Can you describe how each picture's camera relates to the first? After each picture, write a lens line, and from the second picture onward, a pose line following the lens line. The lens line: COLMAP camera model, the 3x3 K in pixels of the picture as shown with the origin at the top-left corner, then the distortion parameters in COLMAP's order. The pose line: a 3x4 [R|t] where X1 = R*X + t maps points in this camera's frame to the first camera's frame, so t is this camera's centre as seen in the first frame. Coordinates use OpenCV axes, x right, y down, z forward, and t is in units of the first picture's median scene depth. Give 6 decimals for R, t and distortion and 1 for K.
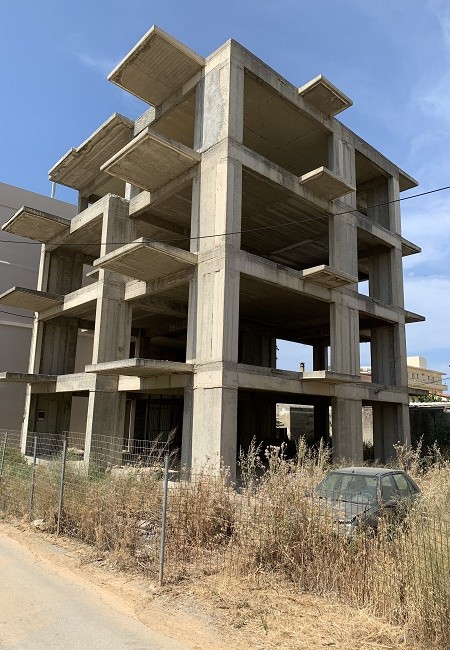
lens RADIAL K [[478.7, 0, 224.9], [0, 478.7, 348.7], [0, 0, 1]] dist [0.006469, -0.001148]
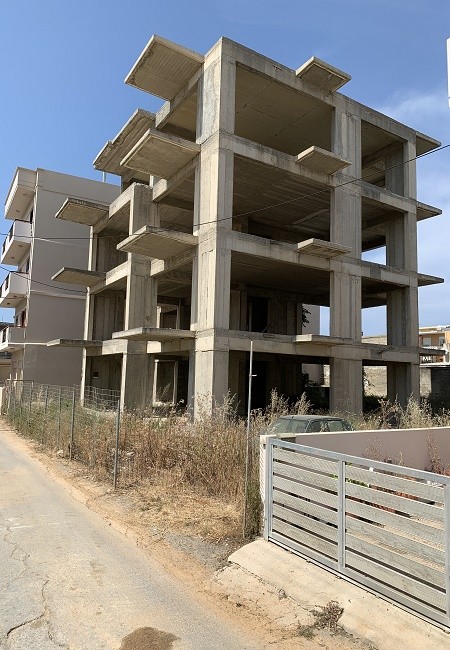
lens RADIAL K [[478.7, 0, 224.9], [0, 478.7, 348.7], [0, 0, 1]] dist [0.006469, -0.001148]
pose [[0.984072, -0.010972, -0.177433, 0.179878], [0.025248, 0.996602, 0.078399, -0.012007], [0.175969, -0.081630, 0.981005, -0.127044]]
